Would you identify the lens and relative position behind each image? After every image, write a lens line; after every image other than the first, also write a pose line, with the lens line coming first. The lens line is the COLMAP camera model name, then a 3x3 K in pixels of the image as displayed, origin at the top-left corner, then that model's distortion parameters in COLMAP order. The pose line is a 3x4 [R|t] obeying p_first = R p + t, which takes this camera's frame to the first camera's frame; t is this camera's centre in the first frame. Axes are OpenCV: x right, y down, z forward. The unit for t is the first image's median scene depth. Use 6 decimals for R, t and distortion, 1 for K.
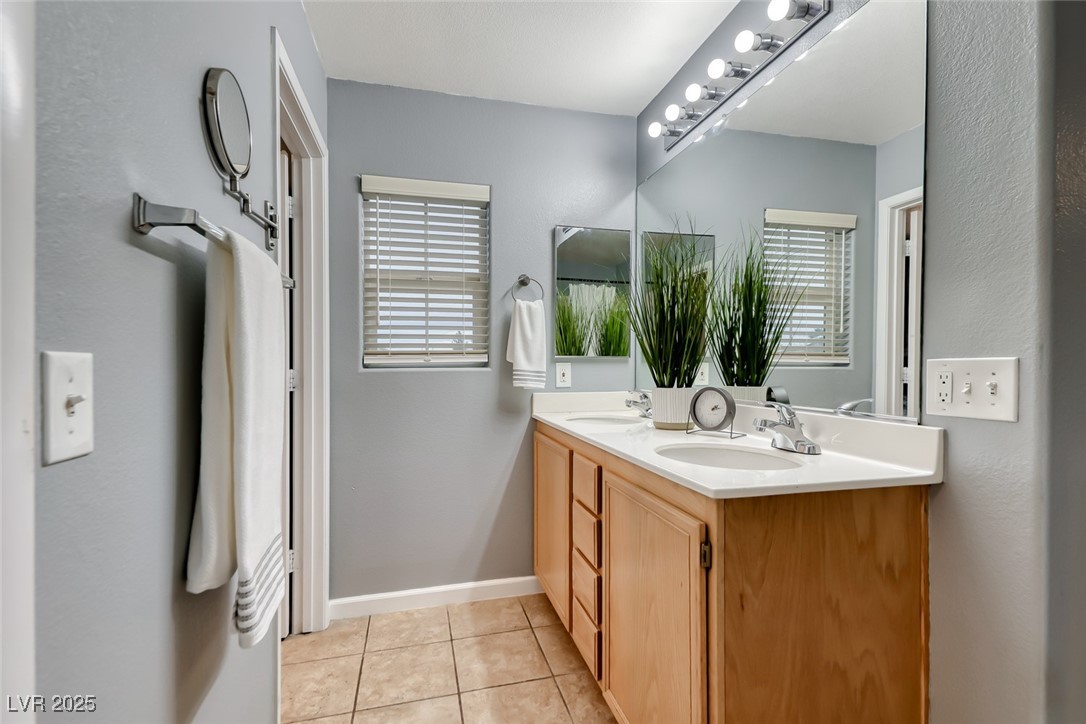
lens RADIAL K [[498.5, 0, 540.1], [0, 498.5, 363.1], [0, 0, 1]] dist [0.006144, -0.000254]
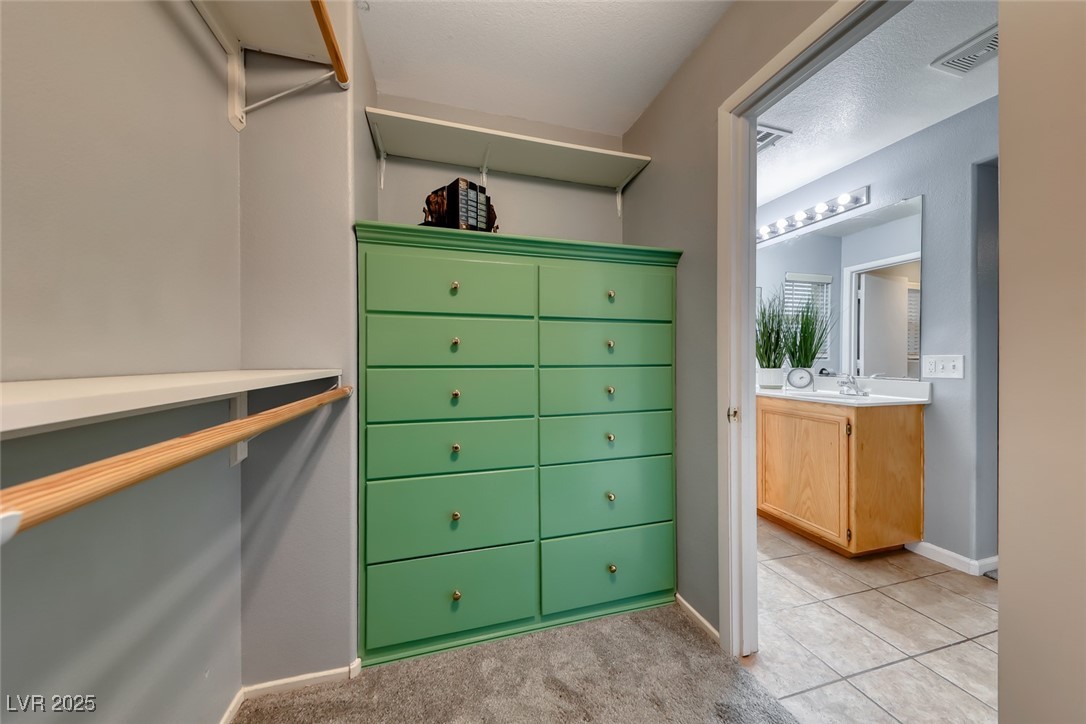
lens RADIAL K [[369.8, 0, 543.3], [0, 369.8, 358.0], [0, 0, 1]] dist [0.023321, -0.007285]
pose [[0.998752, 0.007457, 0.049389, -1.255423], [-0.007806, 0.999946, 0.006877, 0.007437], [-0.049335, -0.007254, 0.998756, -0.812135]]
